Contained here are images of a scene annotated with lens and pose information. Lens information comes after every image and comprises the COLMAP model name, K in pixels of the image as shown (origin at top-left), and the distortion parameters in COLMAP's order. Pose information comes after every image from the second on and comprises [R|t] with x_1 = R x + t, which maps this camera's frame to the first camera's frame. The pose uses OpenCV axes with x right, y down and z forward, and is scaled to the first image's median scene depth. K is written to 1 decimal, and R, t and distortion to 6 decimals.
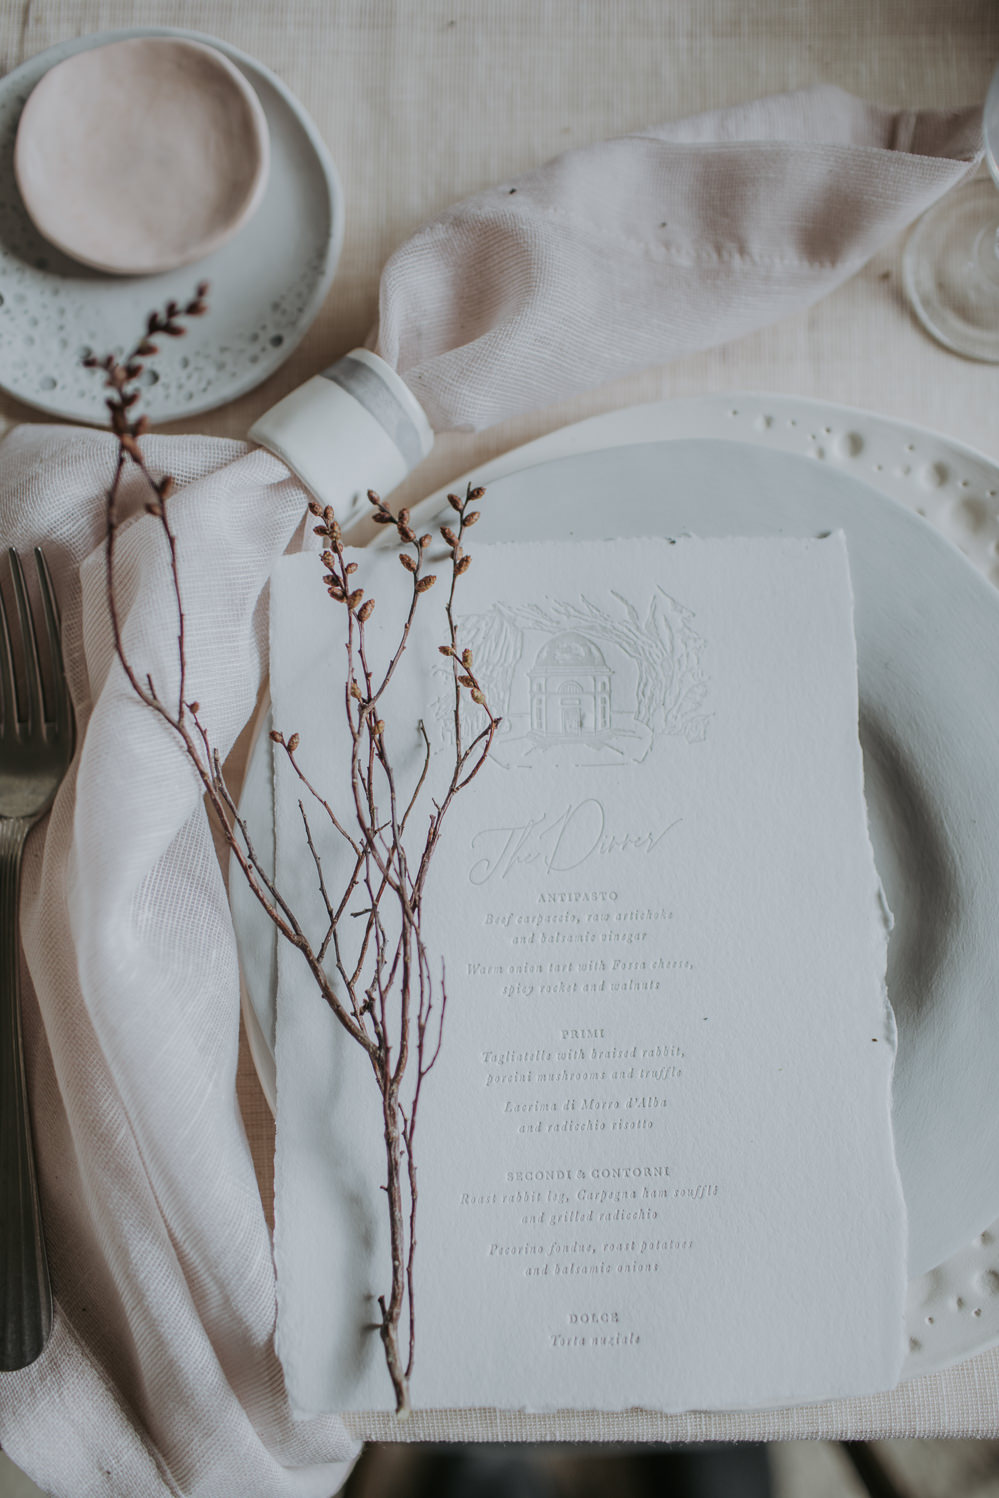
lens RADIAL K [[1444.7, 0, 499.1], [0, 1444.7, 732.5], [0, 0, 1]] dist [-0.097121, 0.103846]
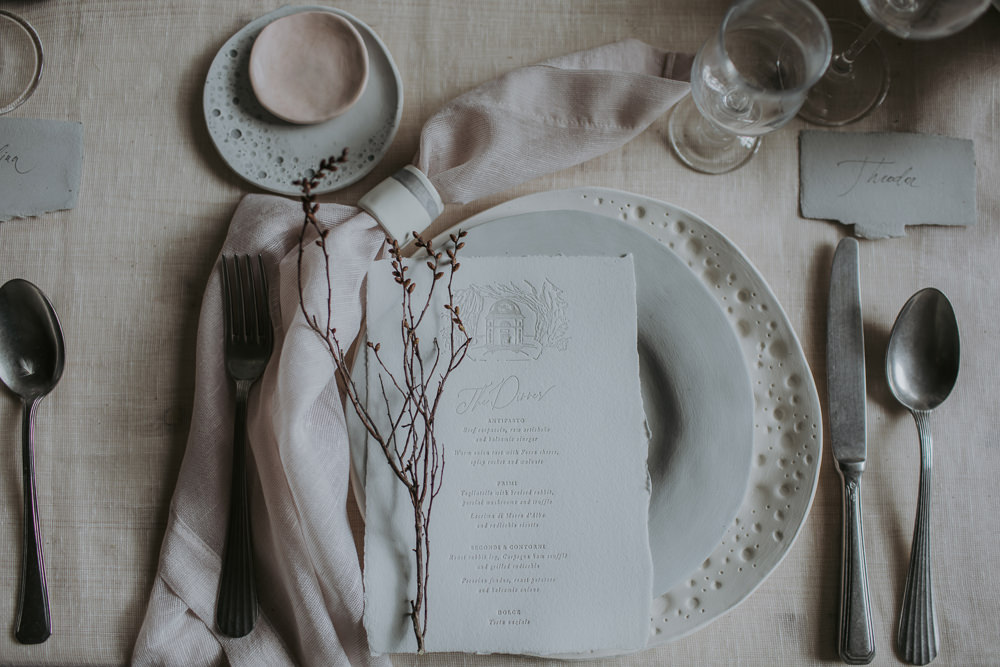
lens RADIAL K [[964.4, 0, 503.2], [0, 964.4, 321.4], [0, 0, 1]] dist [-0.097121, 0.103846]
pose [[0.999638, 0.019519, 0.018529, 0.020435], [-0.019208, 0.999674, -0.016819, -0.010843], [-0.018852, 0.016457, 0.999687, -0.450153]]
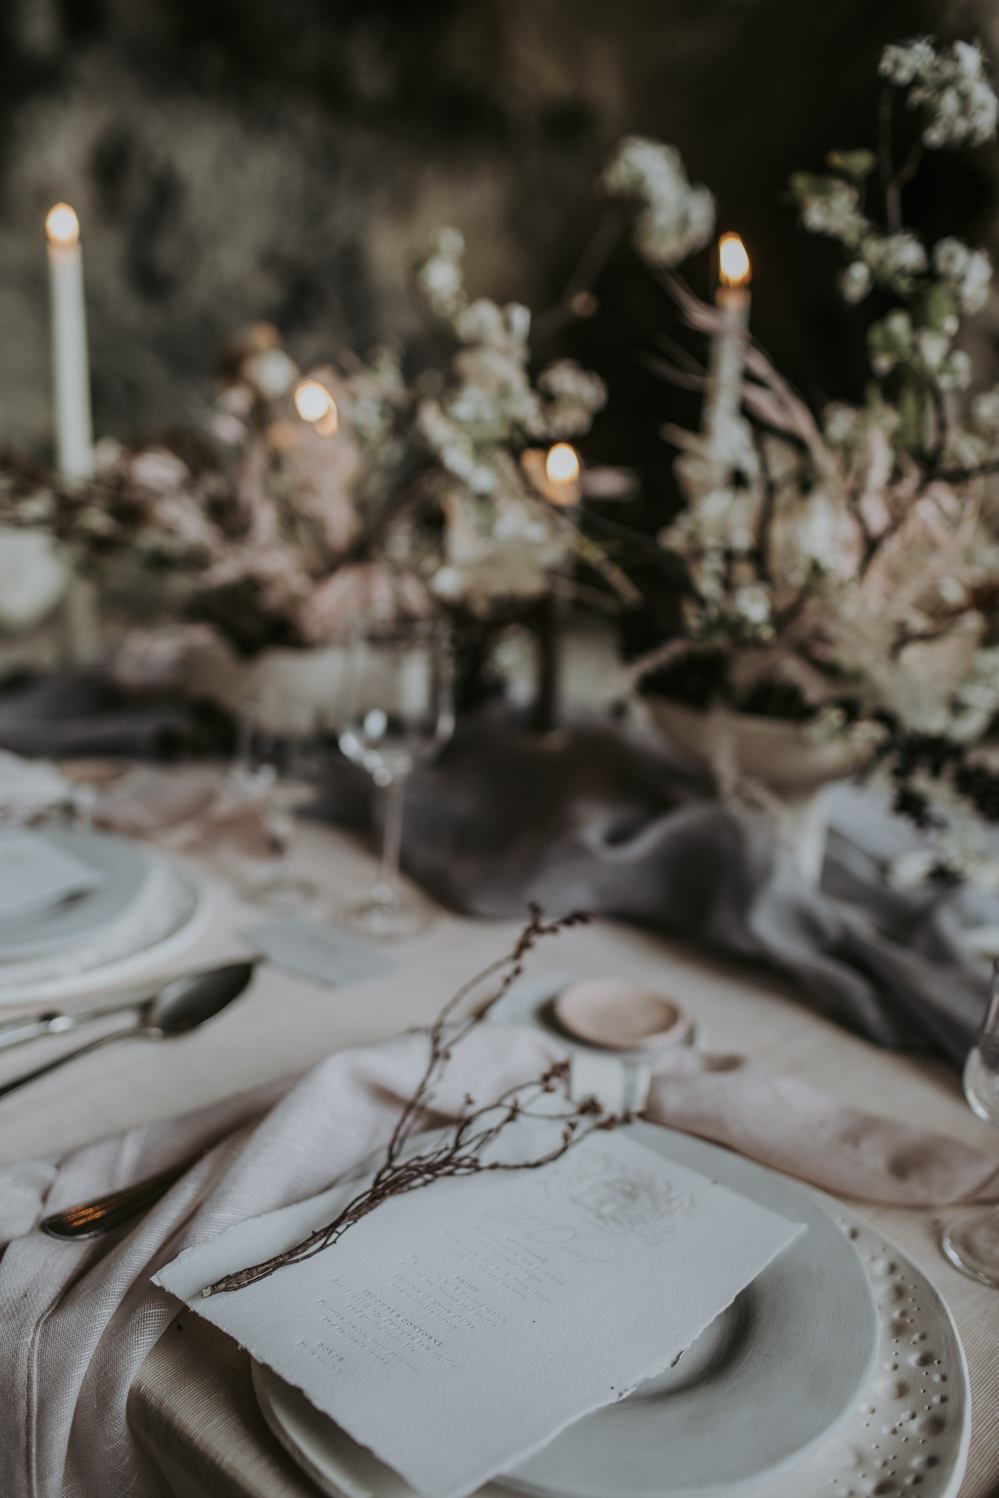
lens RADIAL K [[1476.8, 0, 501.3], [0, 1476.8, 722.3], [0, 0, 1]] dist [-0.109625, 0.128873]
pose [[0.719168, 0.226002, -0.657055, 0.933453], [-0.694648, 0.255875, -0.672303, 1.035338], [0.016182, 0.939921, 0.341009, -0.070978]]
